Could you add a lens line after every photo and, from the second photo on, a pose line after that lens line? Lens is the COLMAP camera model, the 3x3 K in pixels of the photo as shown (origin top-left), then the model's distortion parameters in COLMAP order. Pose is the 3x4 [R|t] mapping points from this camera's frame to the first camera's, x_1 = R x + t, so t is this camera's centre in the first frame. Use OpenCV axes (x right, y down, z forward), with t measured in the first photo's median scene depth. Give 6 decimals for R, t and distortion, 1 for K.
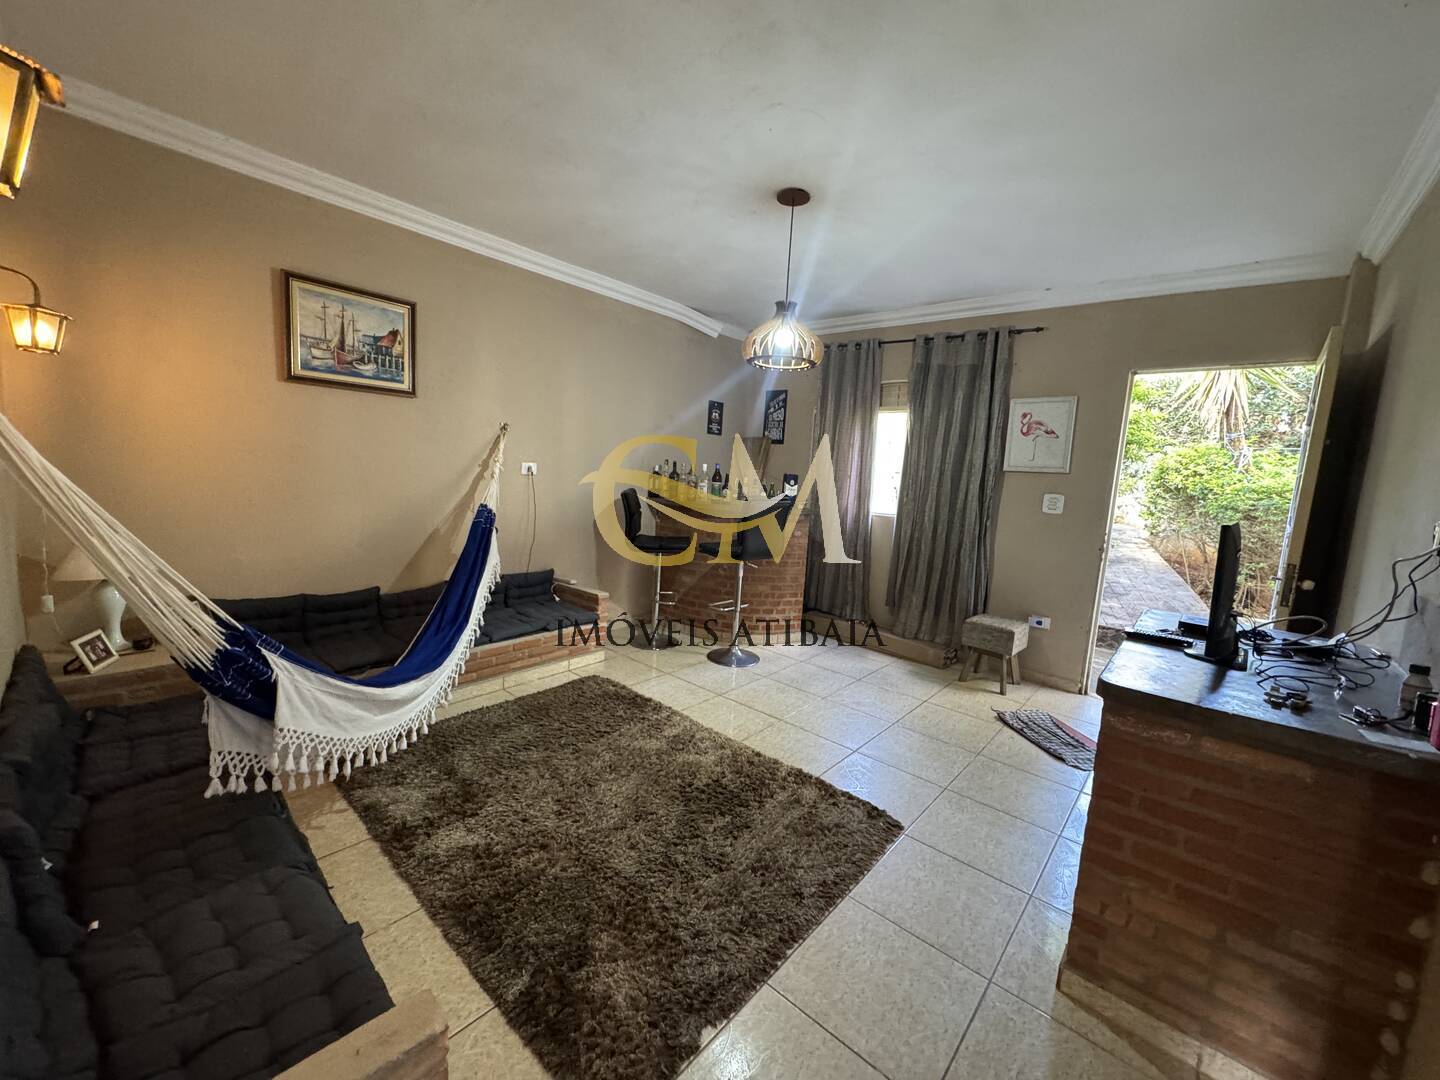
lens RADIAL K [[572.6, 0, 717.2], [0, 572.6, 537.9], [0, 0, 1]] dist [0.002453, -0.001015]
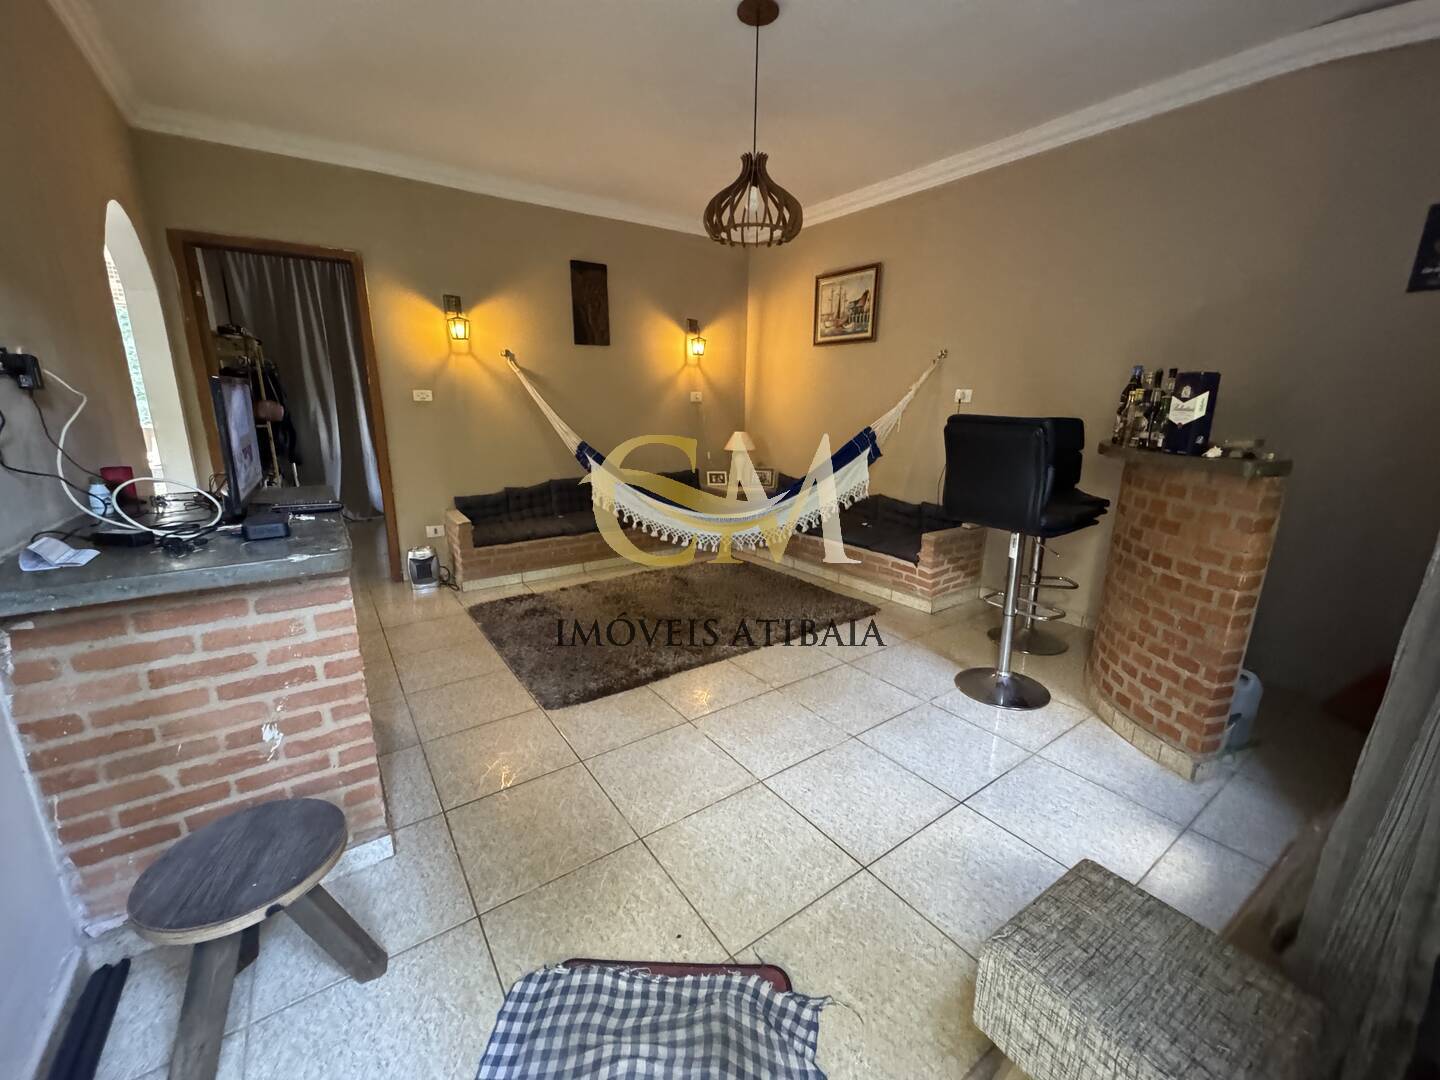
lens RADIAL K [[572.6, 0, 720.2], [0, 572.6, 539.4], [0, 0, 1]] dist [0.002453, -0.001015]
pose [[-0.222099, 0.174467, -0.959288, 0.632285], [-0.137400, 0.968442, 0.207944, -0.031704], [0.965294, 0.177990, -0.191118, 0.764003]]
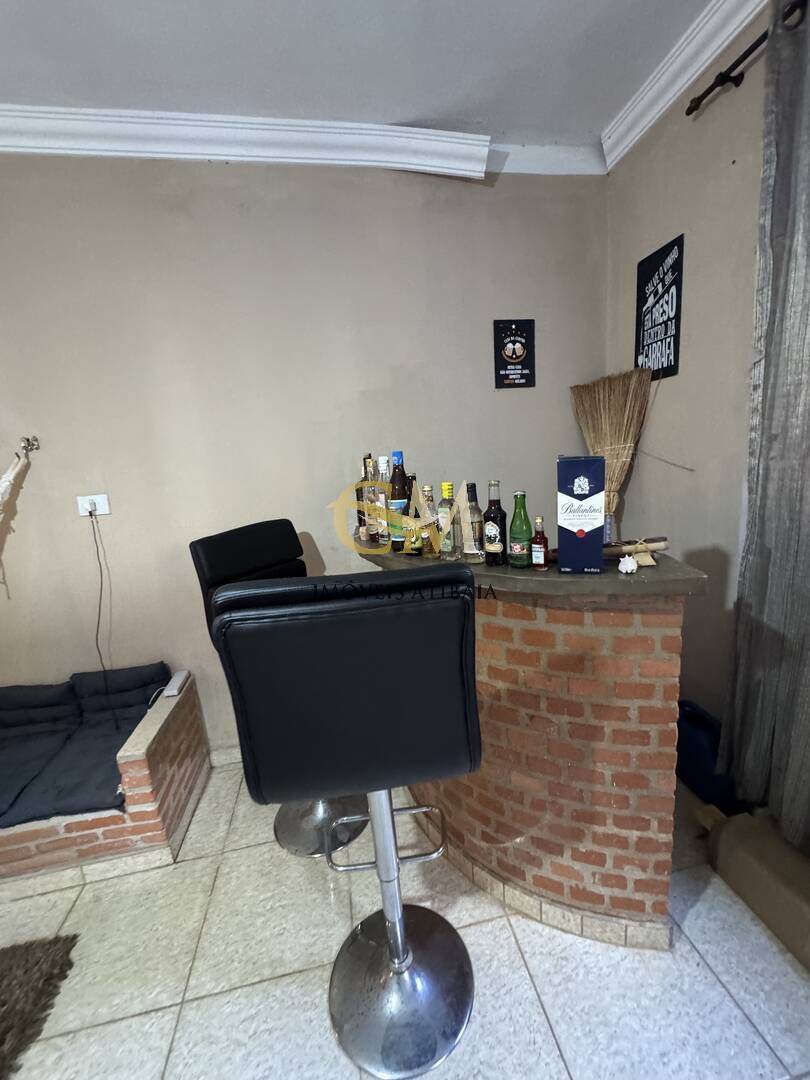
lens RADIAL K [[429.4, 0, 407.7], [0, 429.4, 541.4], [0, 0, 1]] dist [0.002453, -0.001015]
pose [[0.784439, -0.002670, -0.620200, 0.195030], [0.048832, 0.997152, 0.057470, -0.085269], [0.618280, -0.075367, 0.782336, 0.773132]]
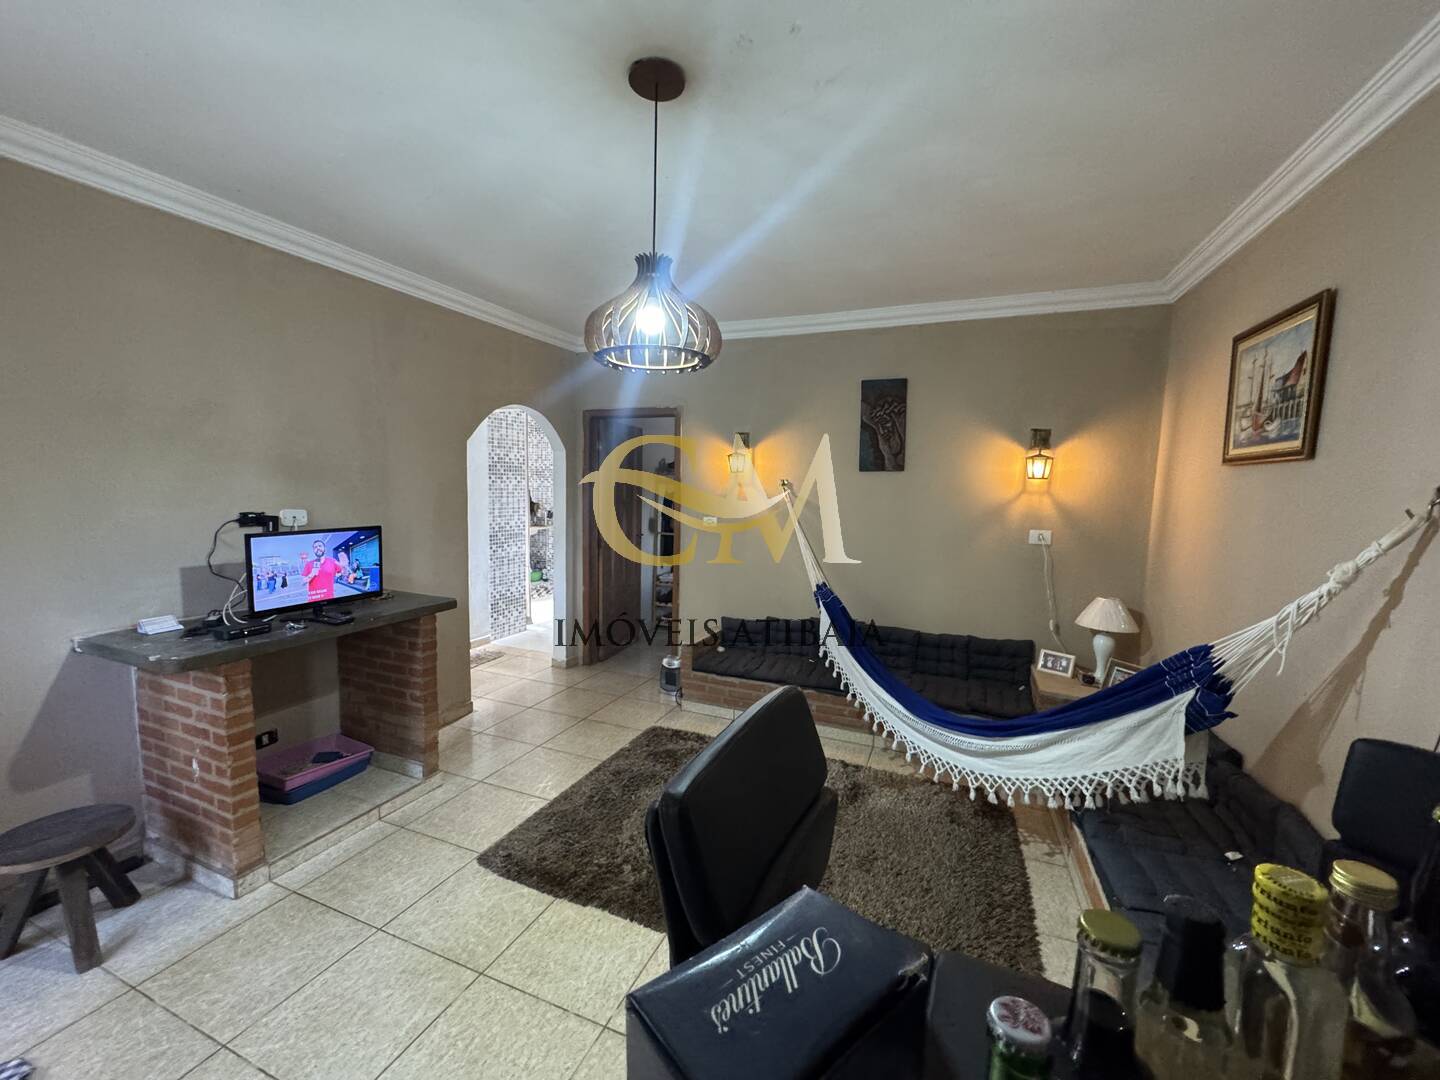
lens RADIAL K [[572.6, 0, 719.6], [0, 572.6, 534.4], [0, 0, 1]] dist [0.002453, -0.001015]
pose [[-0.939387, -0.051116, -0.339027, 0.152689], [-0.116503, 0.977577, 0.175417, -0.157155], [0.322458, 0.204282, -0.924278, 1.038395]]
